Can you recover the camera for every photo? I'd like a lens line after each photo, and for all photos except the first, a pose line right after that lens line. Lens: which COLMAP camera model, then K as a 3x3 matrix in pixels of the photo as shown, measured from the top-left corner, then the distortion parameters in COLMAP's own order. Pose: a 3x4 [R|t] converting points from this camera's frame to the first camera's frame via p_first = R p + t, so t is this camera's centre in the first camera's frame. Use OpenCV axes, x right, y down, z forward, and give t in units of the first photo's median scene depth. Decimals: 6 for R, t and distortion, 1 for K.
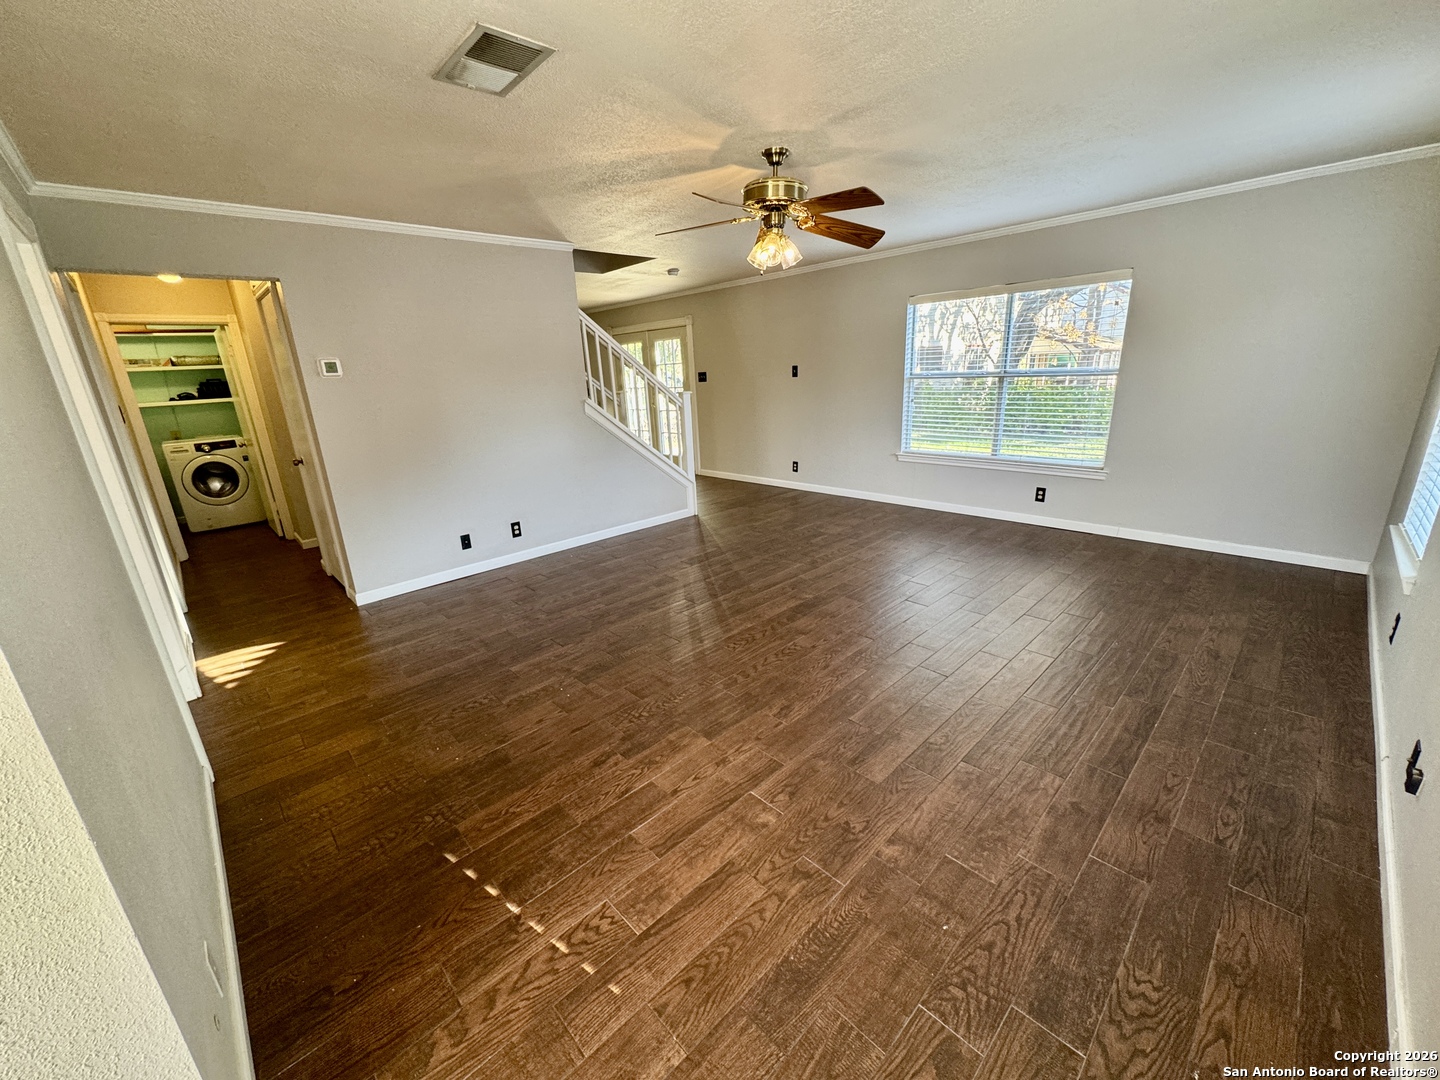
lens RADIAL K [[572.8, 0, 709.8], [0, 572.8, 541.7], [0, 0, 1]] dist [-0.002047, 0.000449]
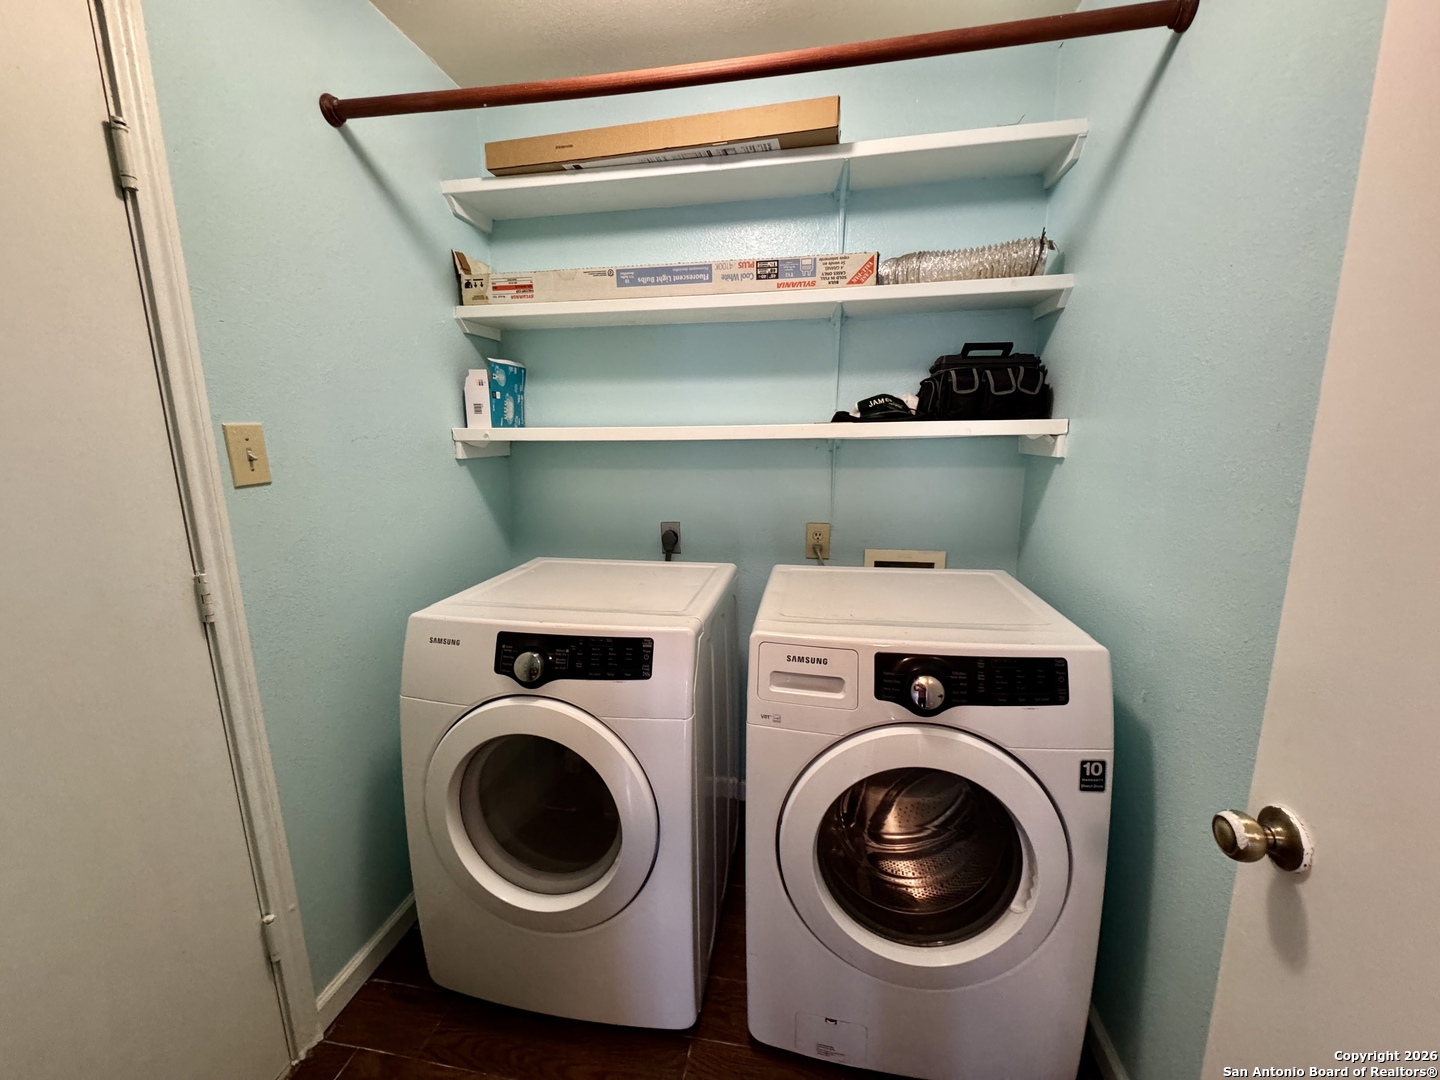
lens RADIAL K [[572.8, 0, 717.5], [0, 572.8, 539.4], [0, 0, 1]] dist [-0.002047, 0.000449]
pose [[0.601211, 0.185247, -0.777321, -0.748235], [-0.248248, 0.967925, 0.038665, -0.187118], [0.759551, 0.169722, 0.627914, 0.789124]]
